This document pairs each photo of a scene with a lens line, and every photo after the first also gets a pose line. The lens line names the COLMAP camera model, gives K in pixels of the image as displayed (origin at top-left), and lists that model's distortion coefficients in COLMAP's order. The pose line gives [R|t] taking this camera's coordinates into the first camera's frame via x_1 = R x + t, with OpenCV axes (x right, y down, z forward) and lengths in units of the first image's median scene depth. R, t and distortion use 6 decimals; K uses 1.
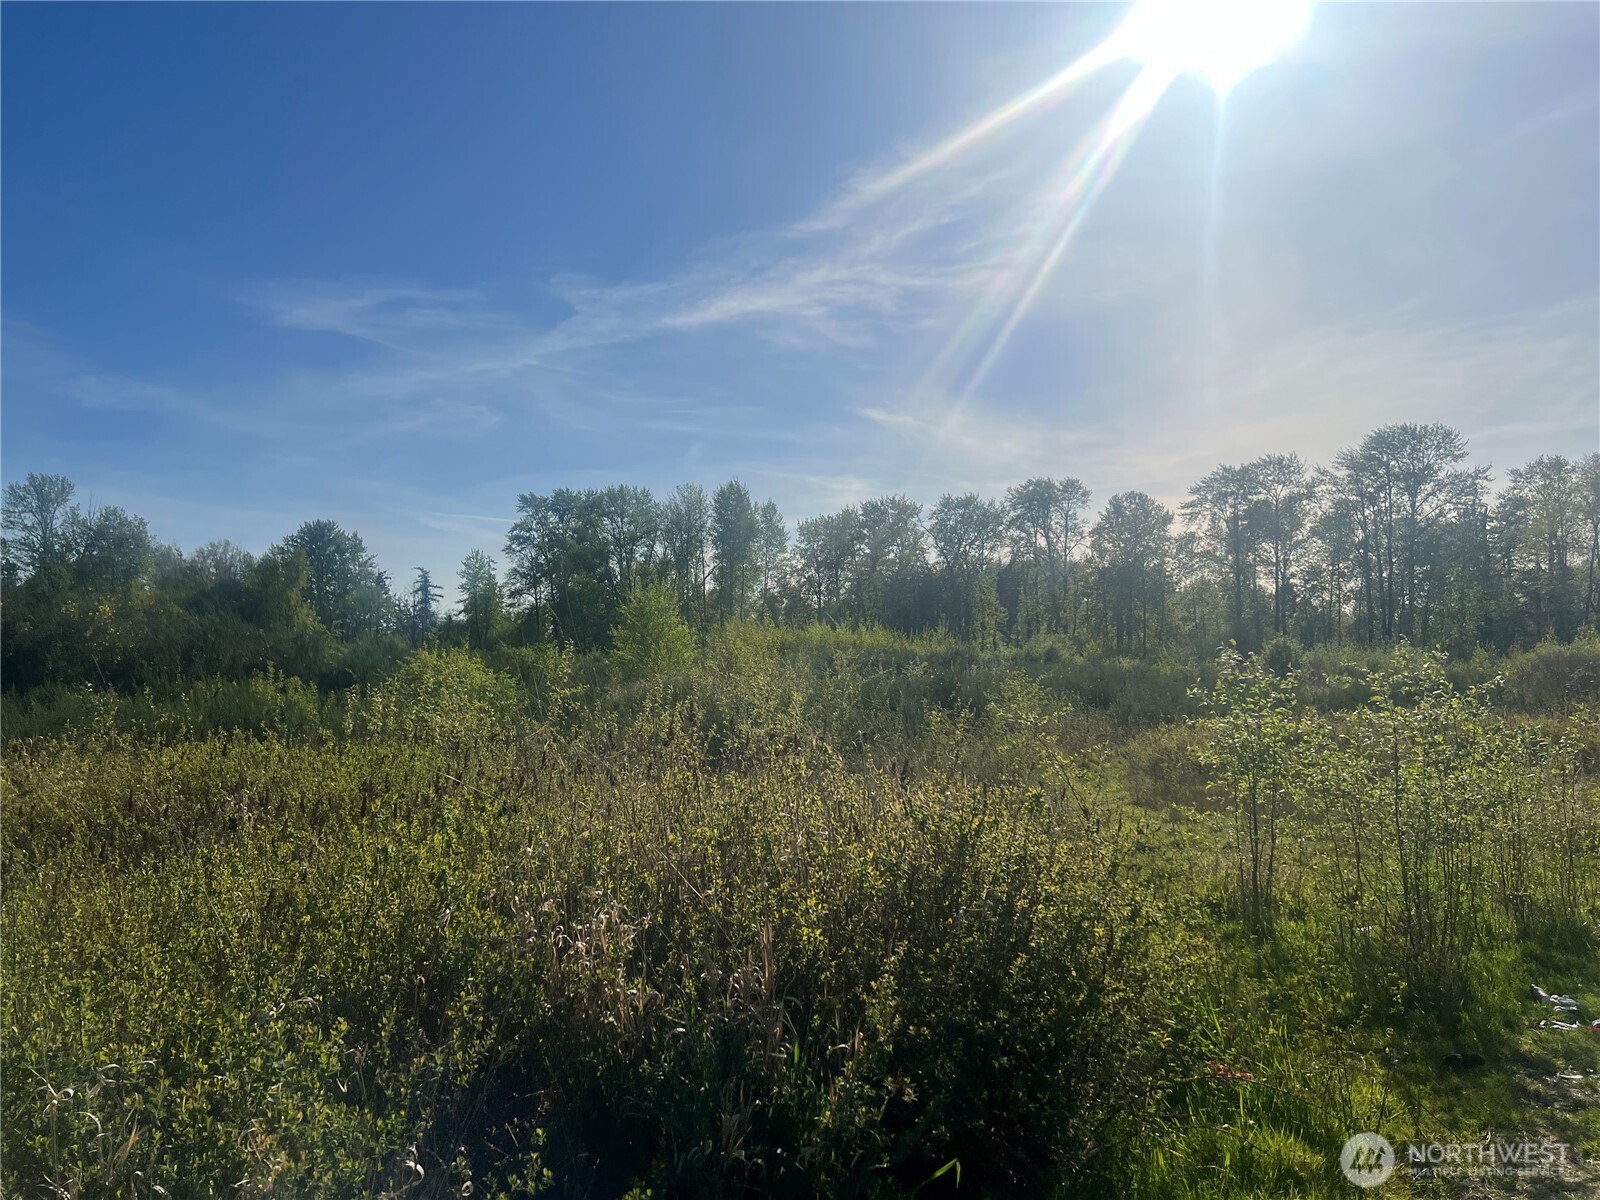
lens RADIAL K [[1189.6, 0, 799.5], [0, 1189.6, 603.6], [0, 0, 1]] dist [0.080665, -0.104952]
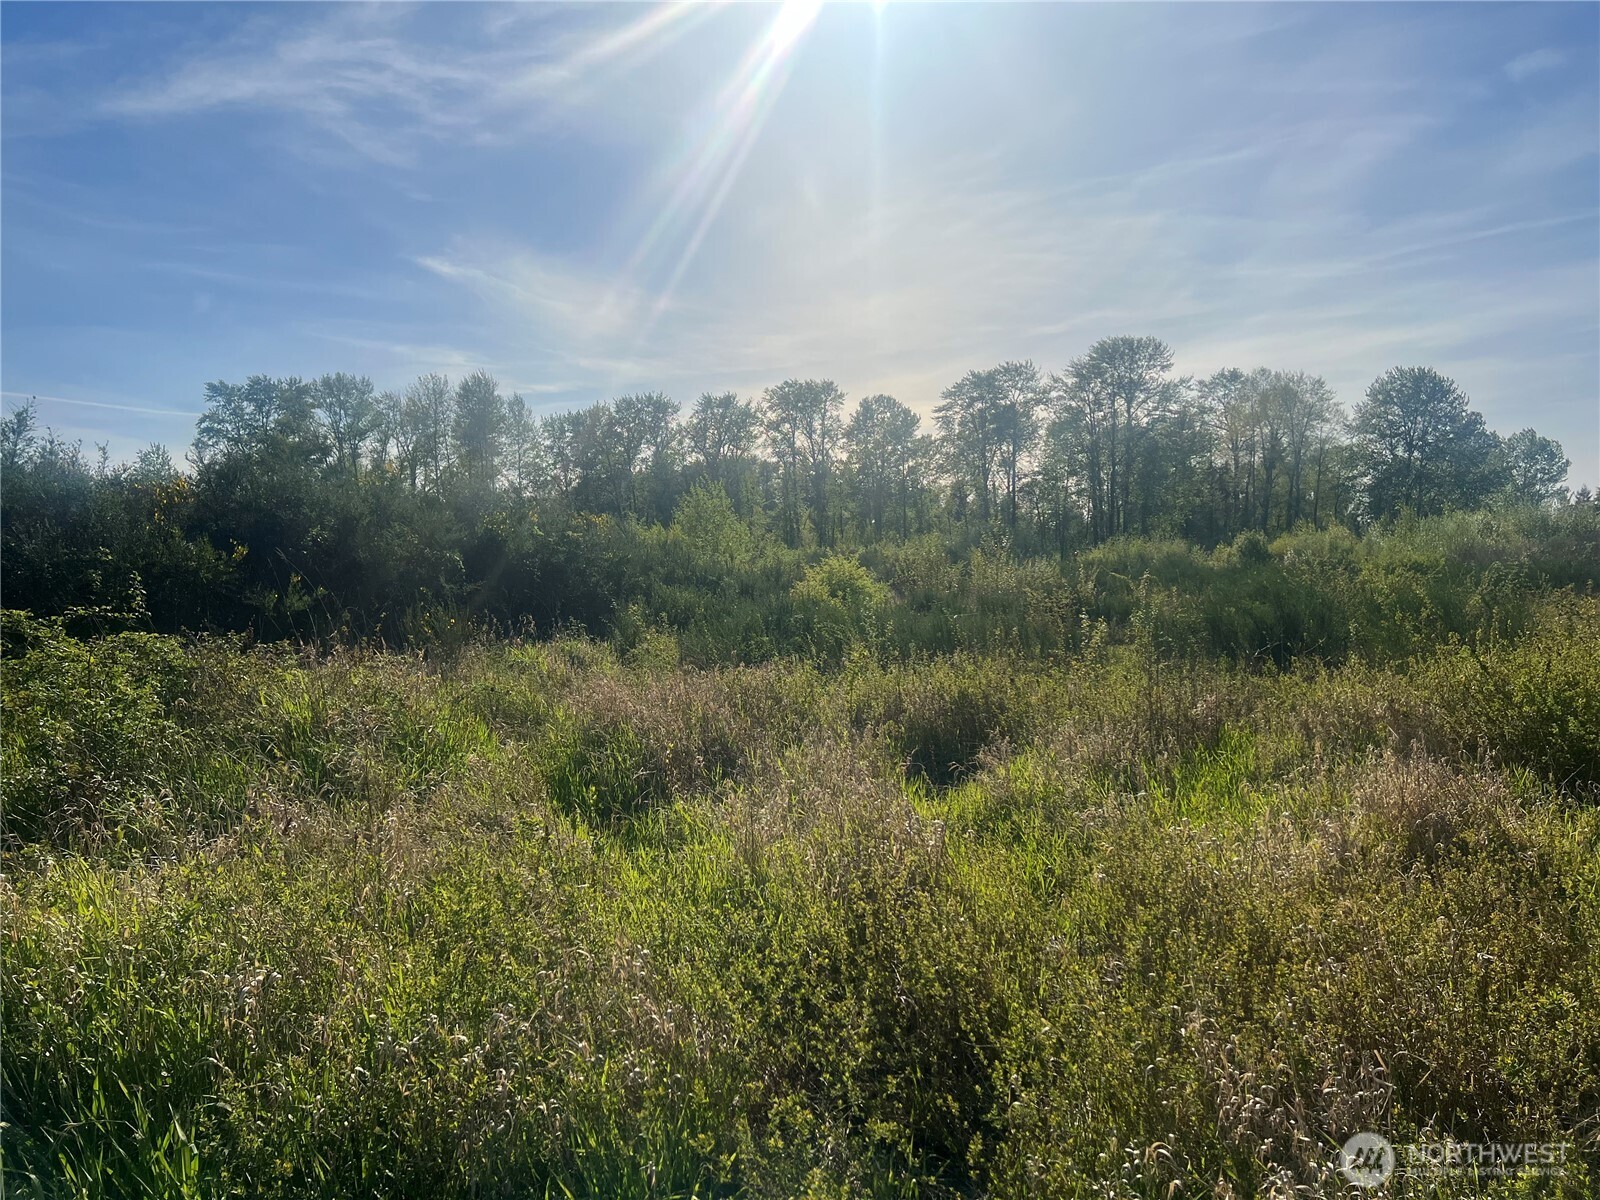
lens RADIAL K [[1189.6, 0, 784.1], [0, 1189.6, 602.7], [0, 0, 1]] dist [0.080665, -0.104952]
pose [[0.960989, -0.027996, 0.275165, -0.102499], [0.005275, 0.996538, 0.082970, 0.001580], [-0.276535, -0.078282, 0.957810, 0.007114]]
